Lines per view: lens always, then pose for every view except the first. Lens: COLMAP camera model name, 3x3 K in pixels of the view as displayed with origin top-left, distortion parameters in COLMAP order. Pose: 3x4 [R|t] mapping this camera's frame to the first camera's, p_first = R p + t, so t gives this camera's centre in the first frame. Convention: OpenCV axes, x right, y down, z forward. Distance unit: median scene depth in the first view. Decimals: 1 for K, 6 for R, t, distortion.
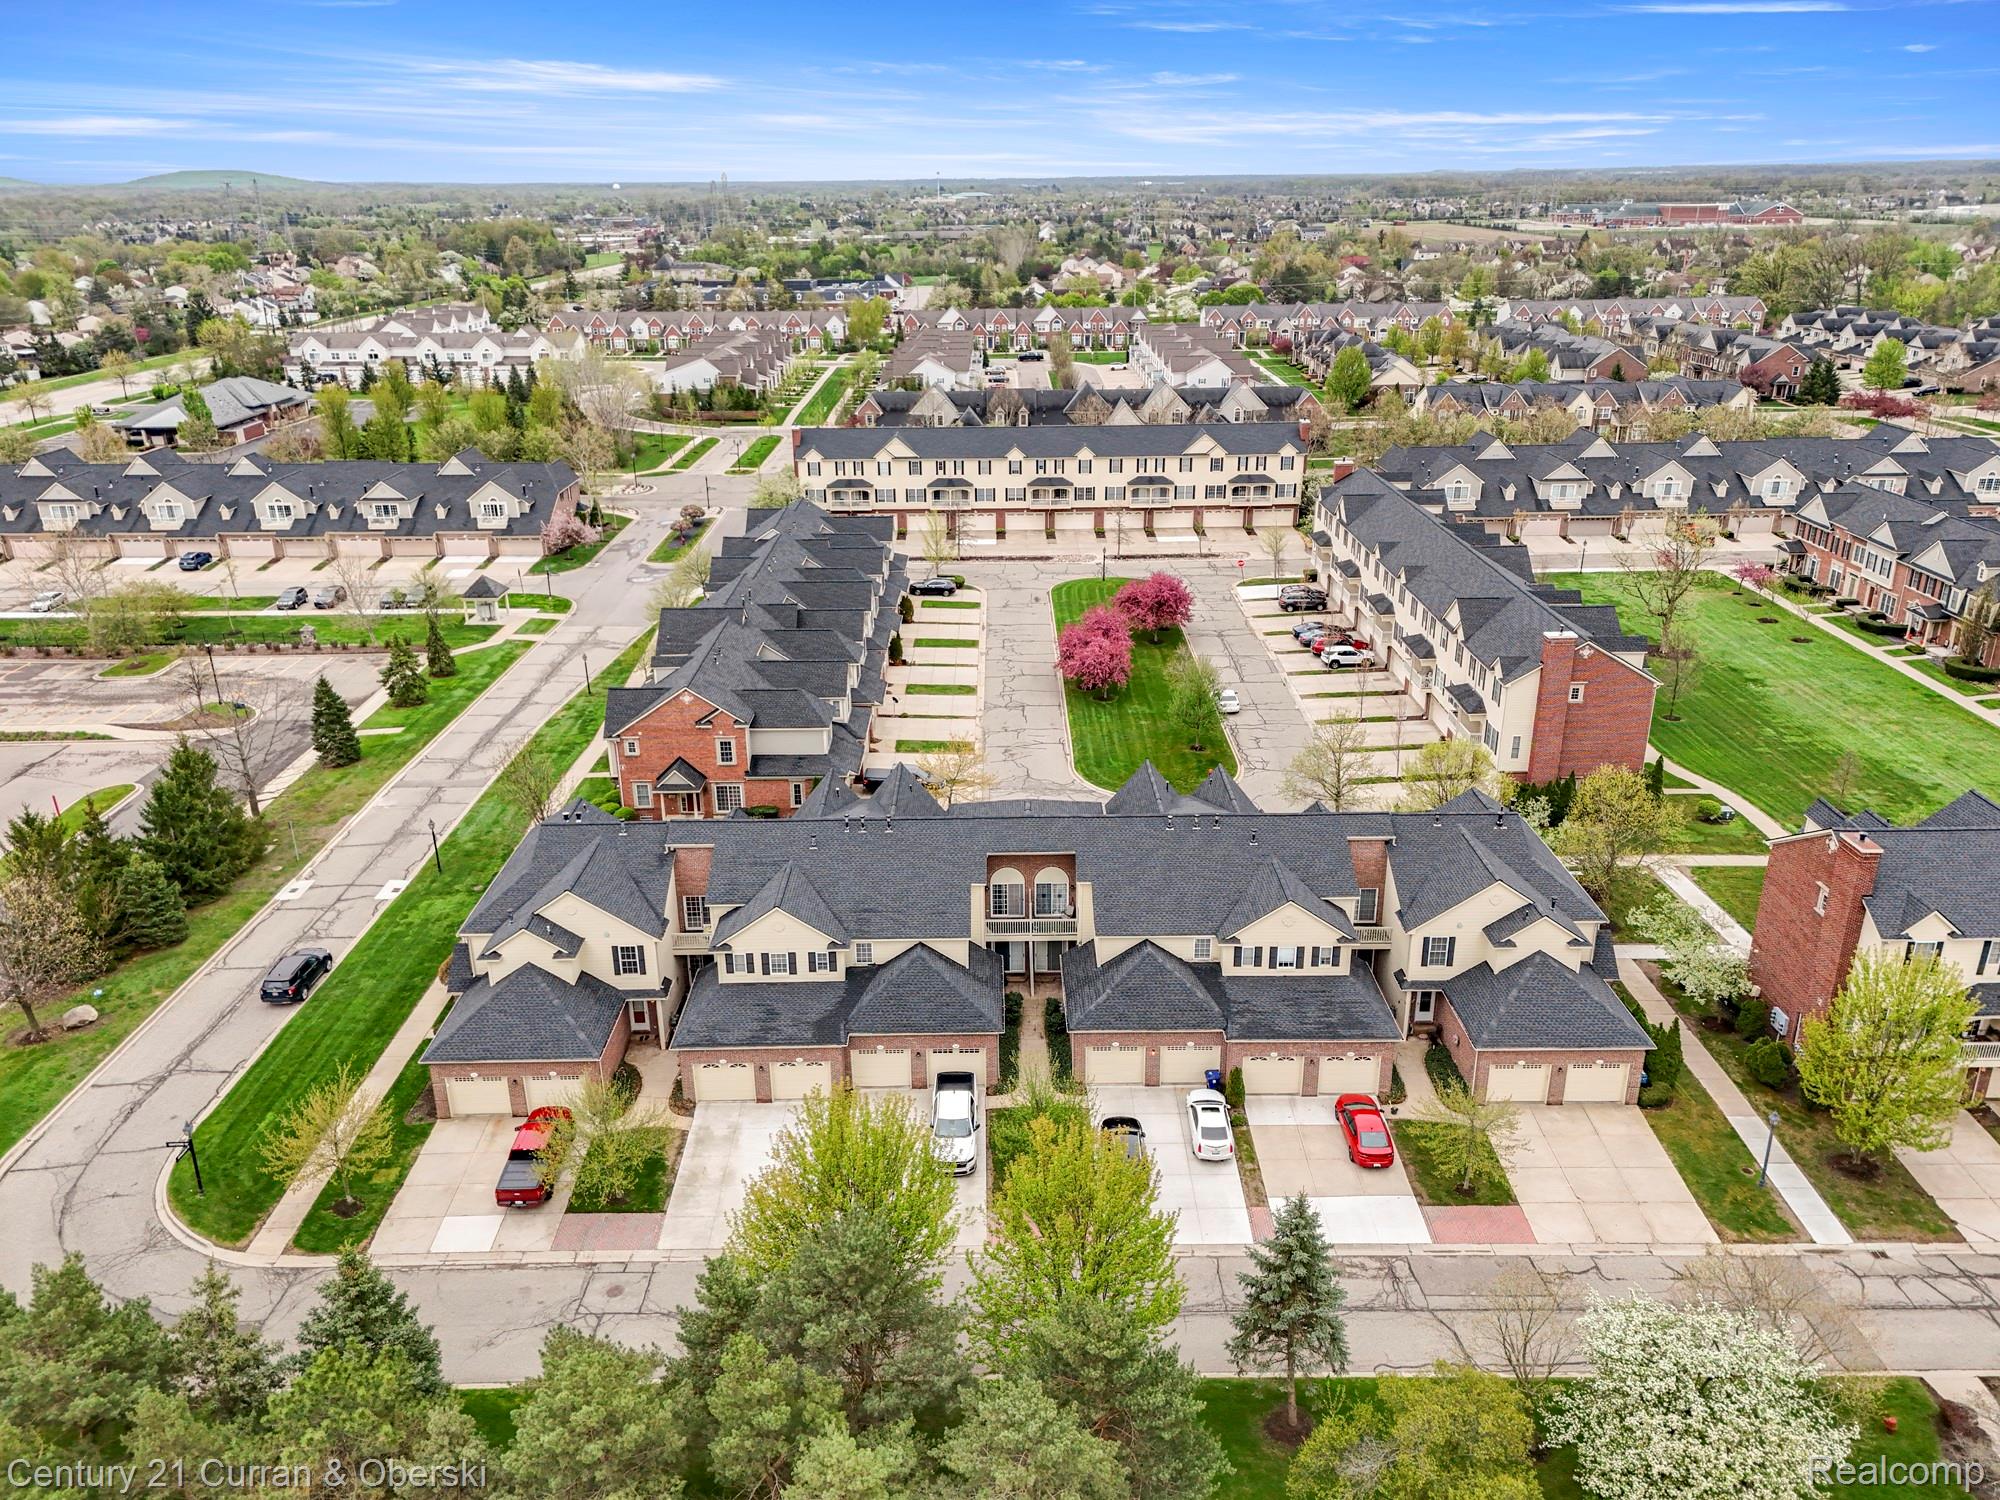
lens RADIAL K [[1455.1, 0, 1000.0], [0, 1455.1, 750.0], [0, 0, 1]] dist [0.069072, -0.002728]
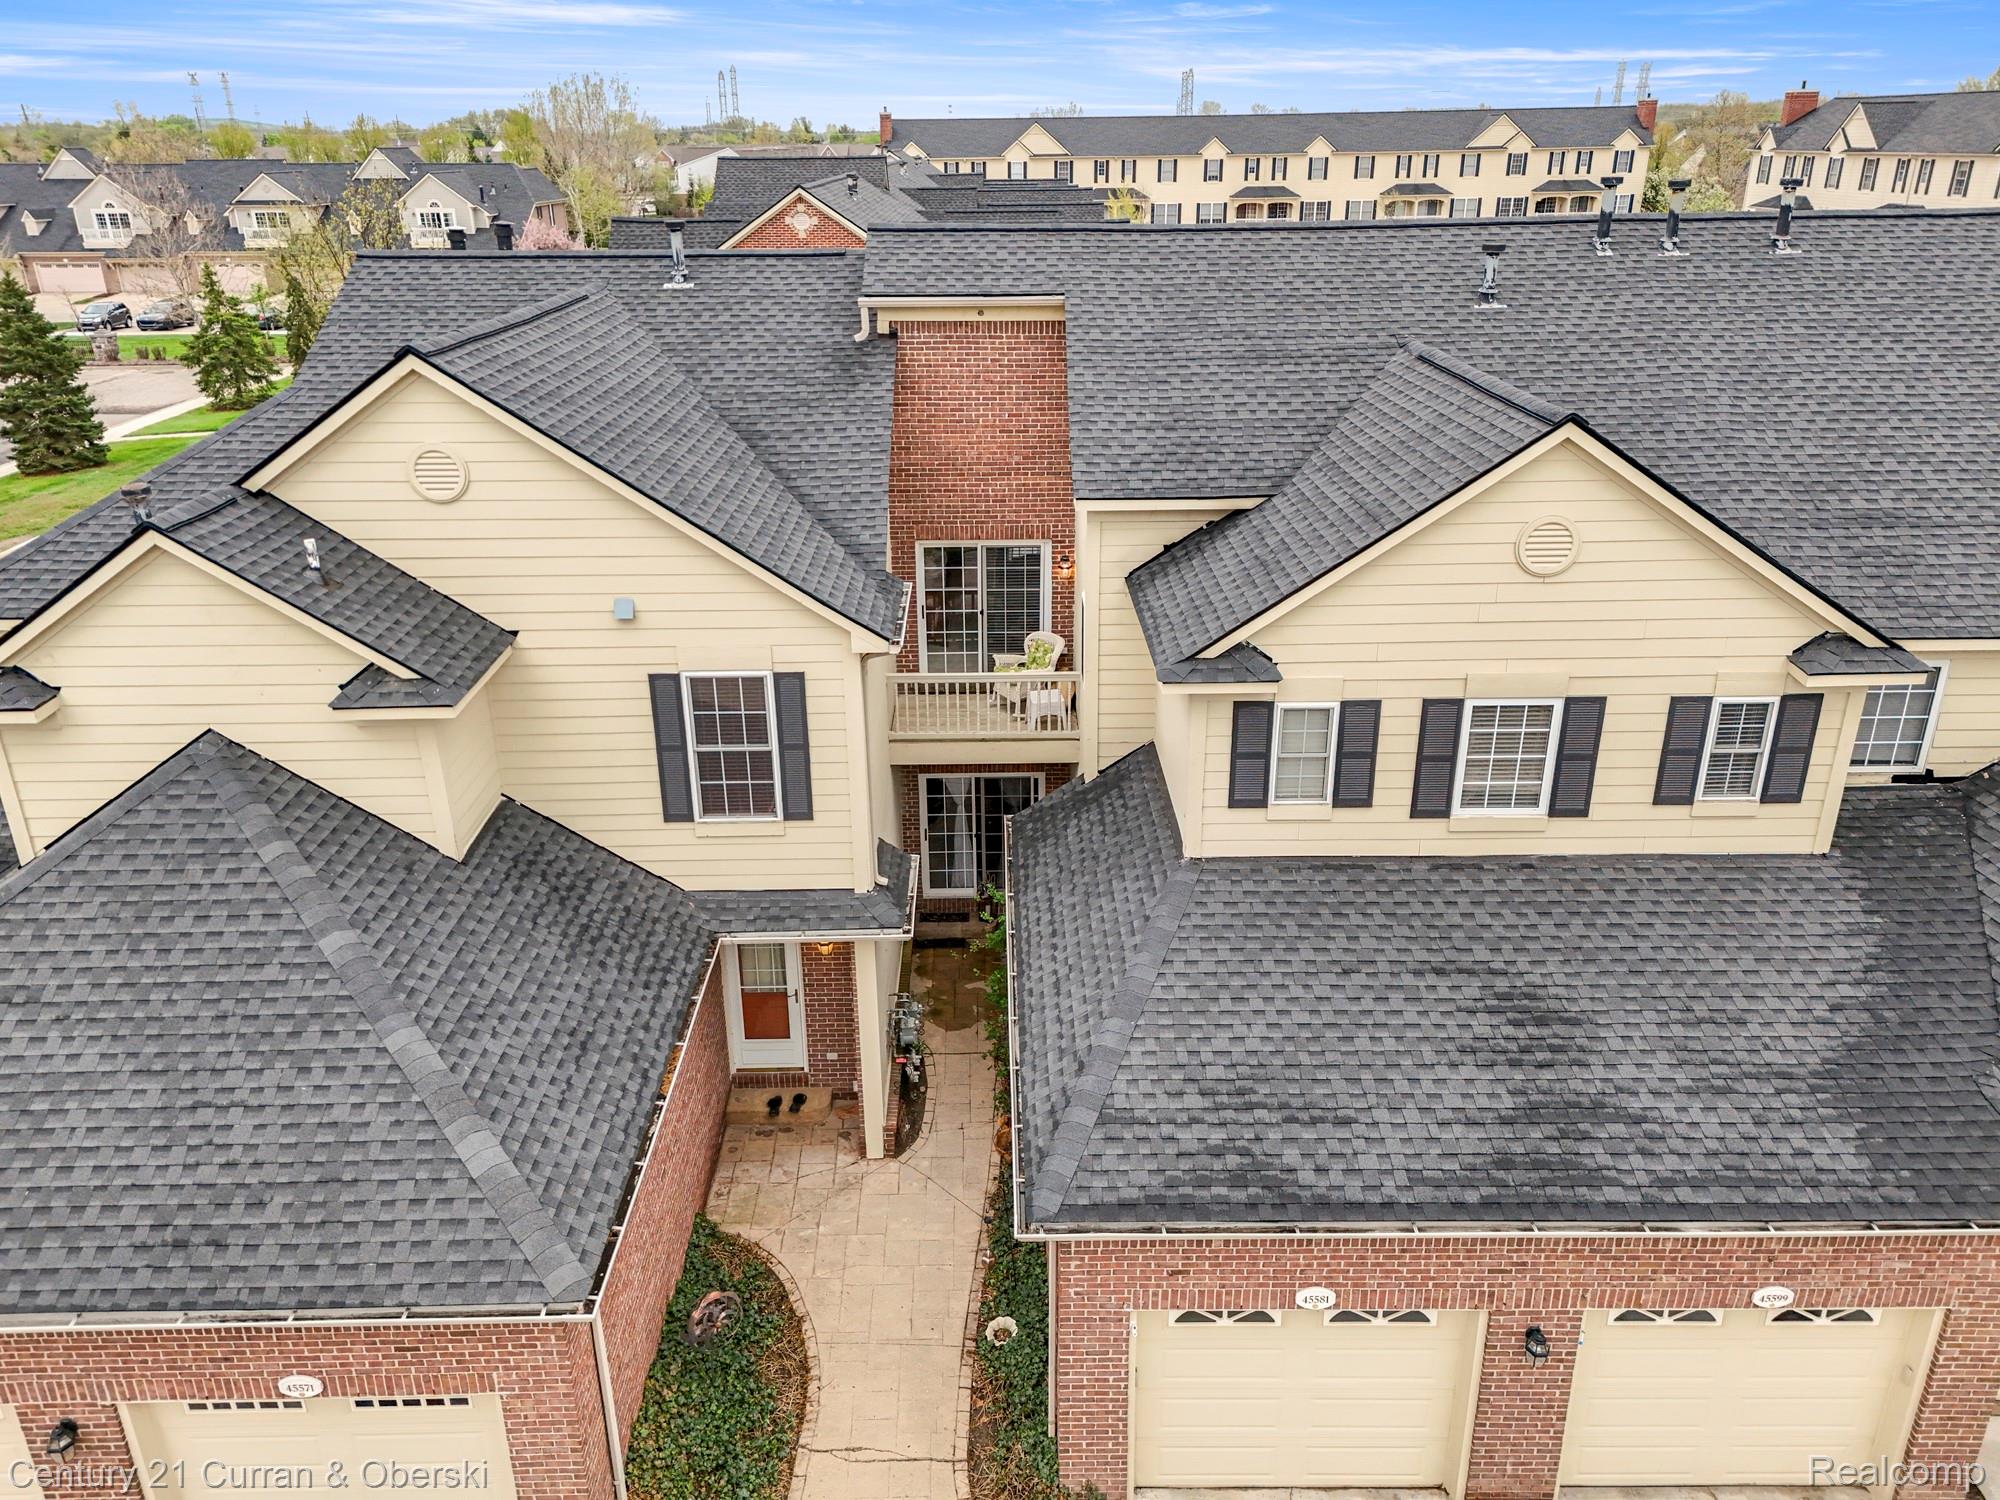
lens RADIAL K [[1455.1, 0, 1000.0], [0, 1455.1, 750.0], [0, 0, 1]] dist [0.069072, -0.002728]
pose [[0.999992, 0.003980, -0.000591, -0.208389], [-0.003963, 0.999657, 0.025882, 0.133929], [0.000693, -0.025880, 0.999665, 0.767223]]
